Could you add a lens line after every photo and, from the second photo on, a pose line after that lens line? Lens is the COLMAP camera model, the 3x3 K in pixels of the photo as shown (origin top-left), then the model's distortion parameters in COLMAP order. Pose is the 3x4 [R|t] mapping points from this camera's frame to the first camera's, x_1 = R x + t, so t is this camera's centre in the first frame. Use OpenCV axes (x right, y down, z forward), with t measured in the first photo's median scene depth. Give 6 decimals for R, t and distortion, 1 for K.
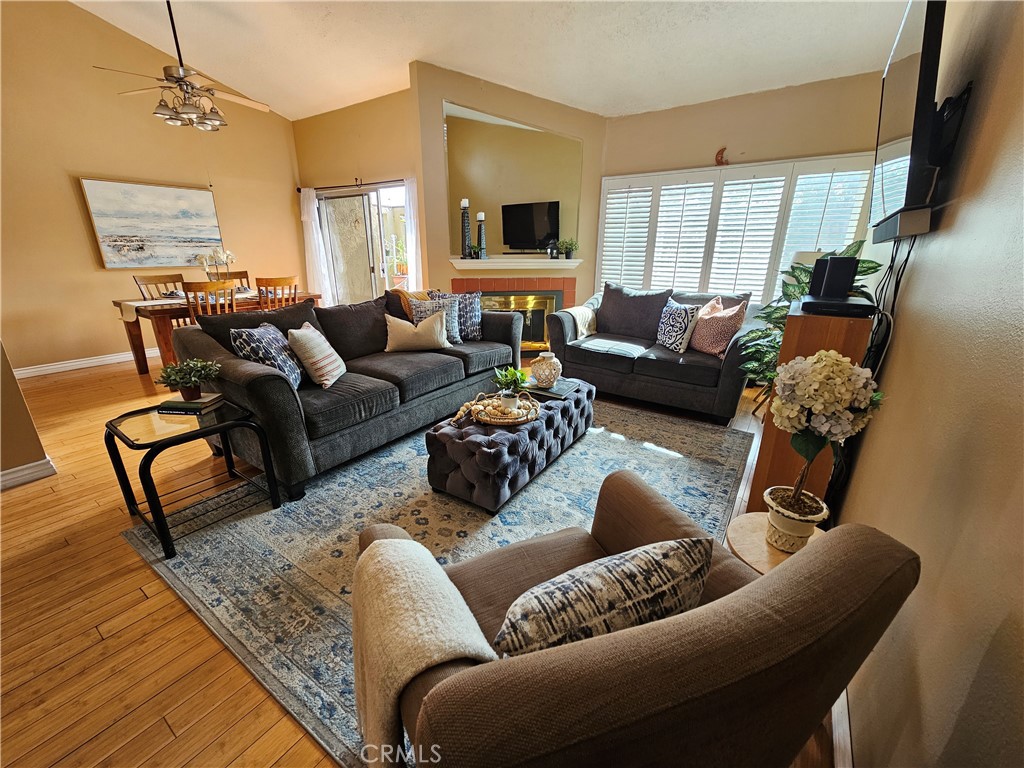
lens RADIAL K [[418.9, 0, 511.1], [0, 418.9, 390.5], [0, 0, 1]] dist [-0.000104, -0.000296]
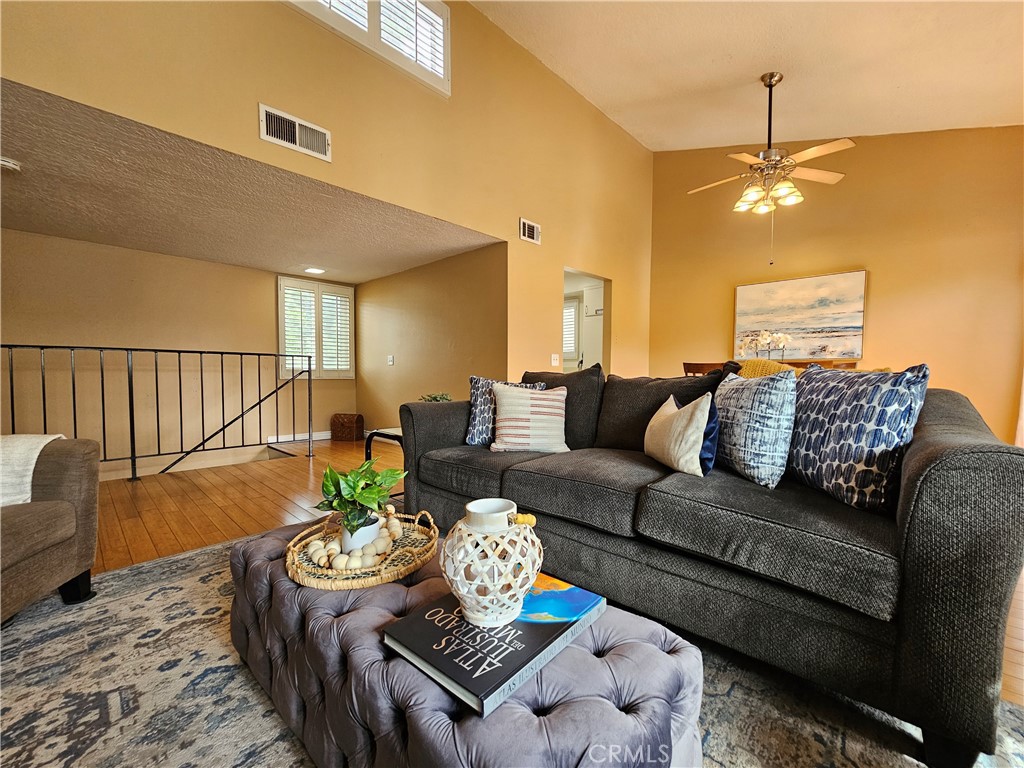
lens RADIAL K [[418.9, 0, 511.2], [0, 418.9, 392.8], [0, 0, 1]] dist [-0.000104, -0.000296]
pose [[-0.154101, 0.043662, -0.987090, 0.317092], [-0.325287, 0.941089, 0.092410, -0.164448], [0.932975, 0.335328, -0.130820, 0.857872]]
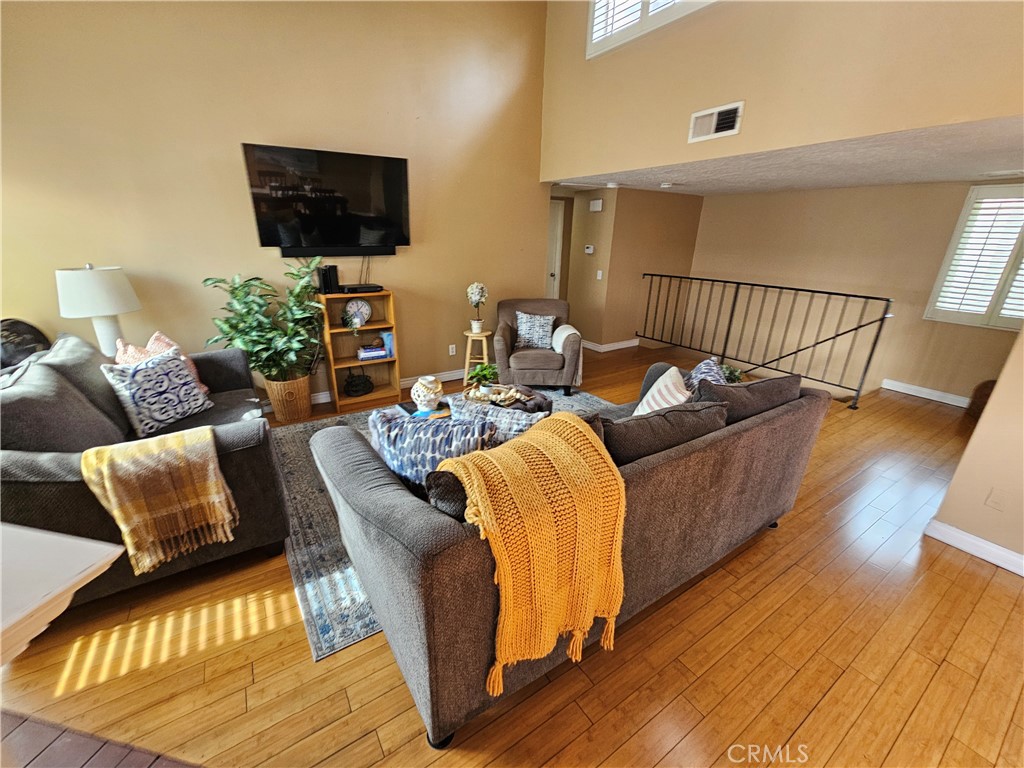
lens RADIAL K [[418.9, 0, 508.8], [0, 418.9, 399.0], [0, 0, 1]] dist [-0.000104, -0.000296]
pose [[-0.928018, -0.156618, 0.338015, -0.368368], [0.097260, 0.774009, 0.625660, -0.552022], [-0.359616, 0.613499, -0.703062, 1.395916]]
